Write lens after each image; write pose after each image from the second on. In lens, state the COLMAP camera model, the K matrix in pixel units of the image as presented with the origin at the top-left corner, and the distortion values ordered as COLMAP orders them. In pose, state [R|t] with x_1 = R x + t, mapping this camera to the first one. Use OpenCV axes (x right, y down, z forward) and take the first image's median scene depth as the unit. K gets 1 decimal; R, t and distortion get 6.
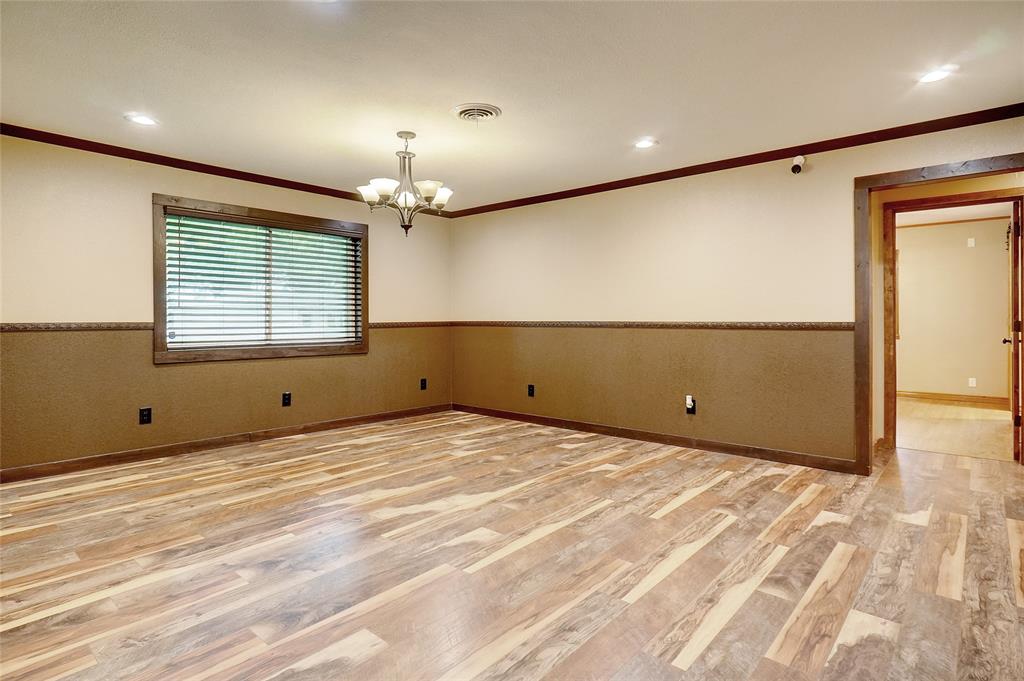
lens RADIAL K [[542.3, 0, 504.4], [0, 542.3, 302.2], [0, 0, 1]] dist [-0.024487, 0.006356]
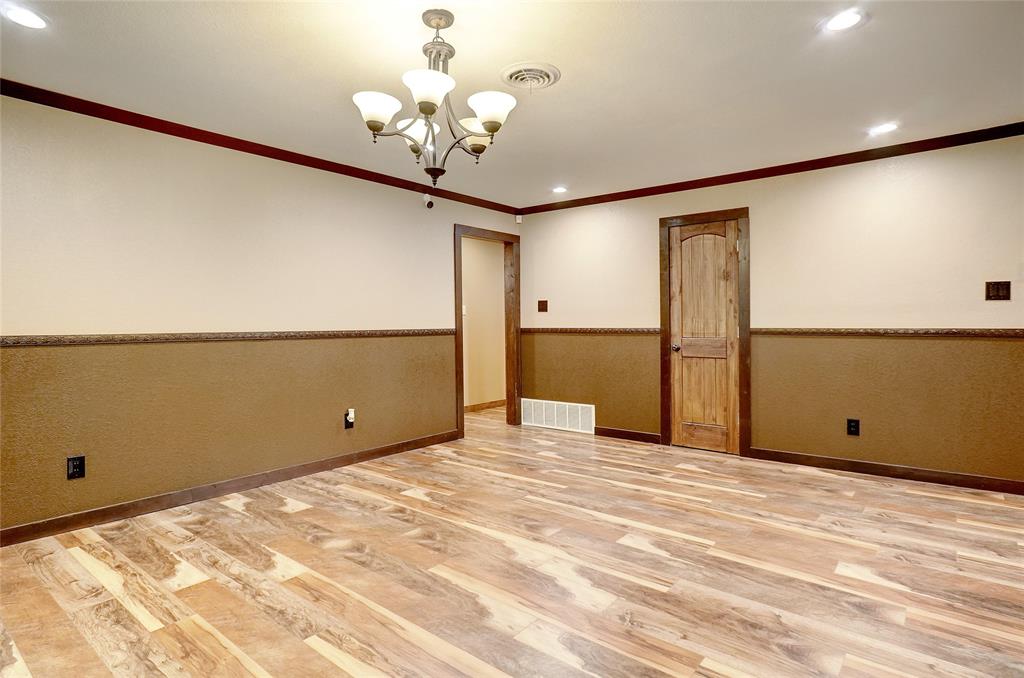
lens RADIAL K [[542.3, 0, 519.4], [0, 542.3, 317.7], [0, 0, 1]] dist [-0.024487, 0.006356]
pose [[-0.054592, 0.013155, 0.998422, -0.977350], [-0.023184, 0.999627, -0.014438, 0.032022], [-0.998240, -0.023935, -0.054267, 1.203227]]
